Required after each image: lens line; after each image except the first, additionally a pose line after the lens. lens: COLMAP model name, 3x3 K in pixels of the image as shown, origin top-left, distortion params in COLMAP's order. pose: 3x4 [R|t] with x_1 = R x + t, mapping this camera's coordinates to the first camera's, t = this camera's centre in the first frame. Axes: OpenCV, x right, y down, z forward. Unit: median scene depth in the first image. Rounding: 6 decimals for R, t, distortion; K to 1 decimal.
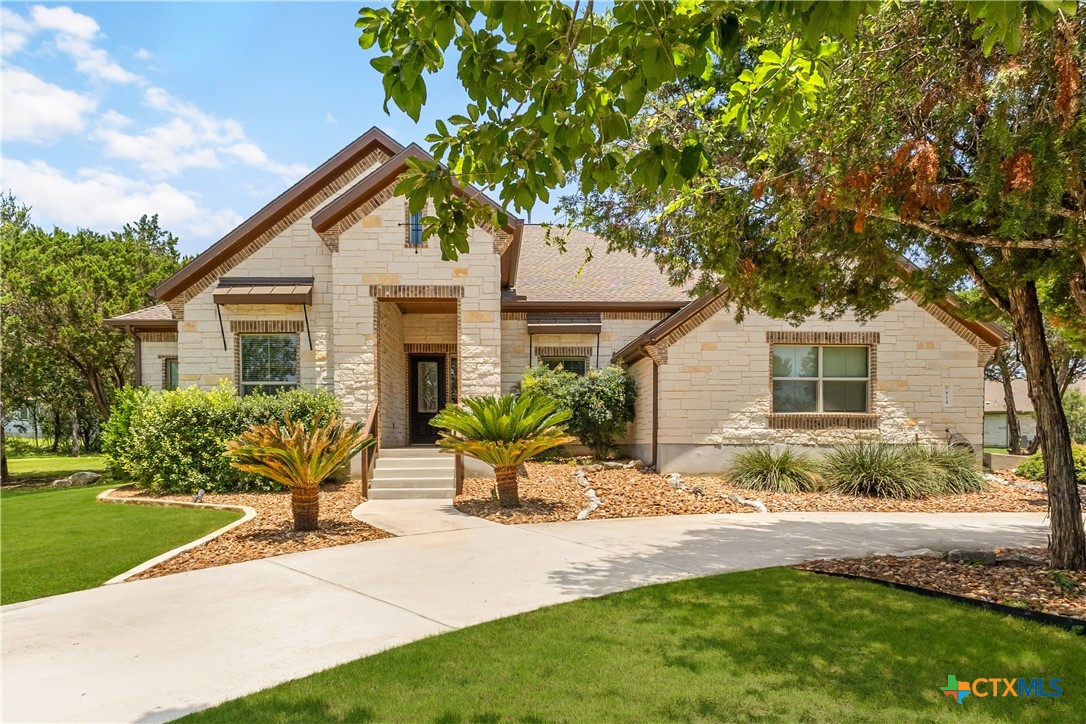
lens RADIAL K [[617.7, 0, 543.4], [0, 617.7, 452.2], [0, 0, 1]] dist [-0.001032, -0.000174]
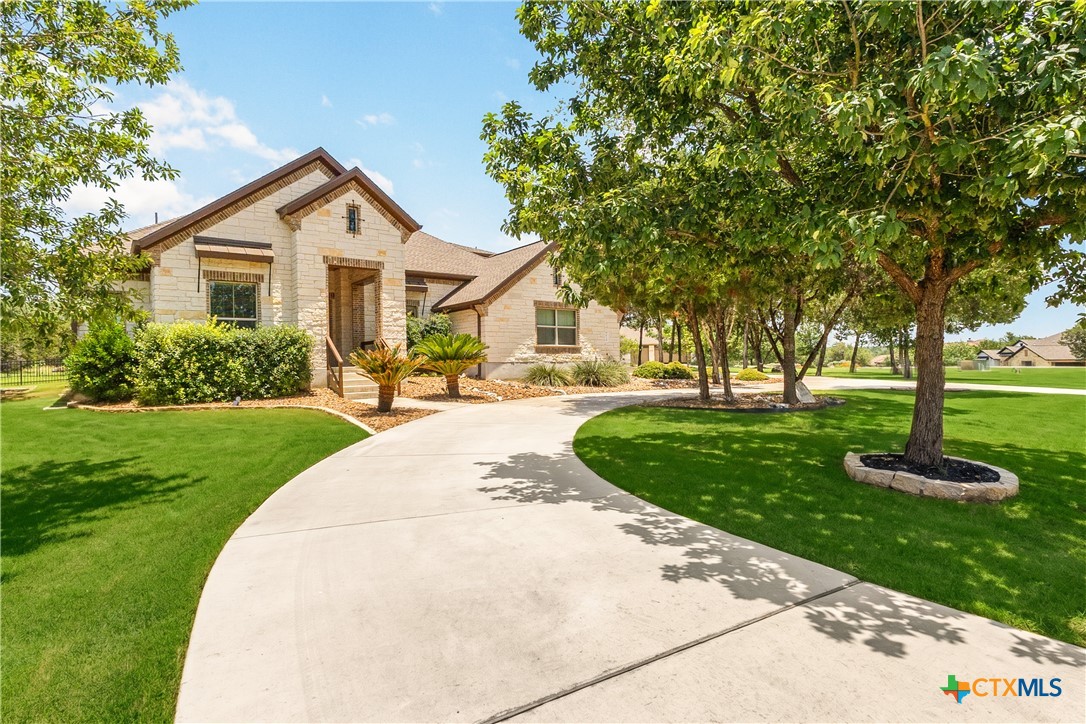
lens RADIAL K [[507.7, 0, 543.0], [0, 507.7, 362.0], [0, 0, 1]] dist [0.018161, 0.000264]
pose [[0.827104, -0.009231, 0.561973, -0.519036], [0.022710, 0.999597, -0.017004, 0.014232], [-0.561590, 0.026827, 0.826981, -0.280173]]
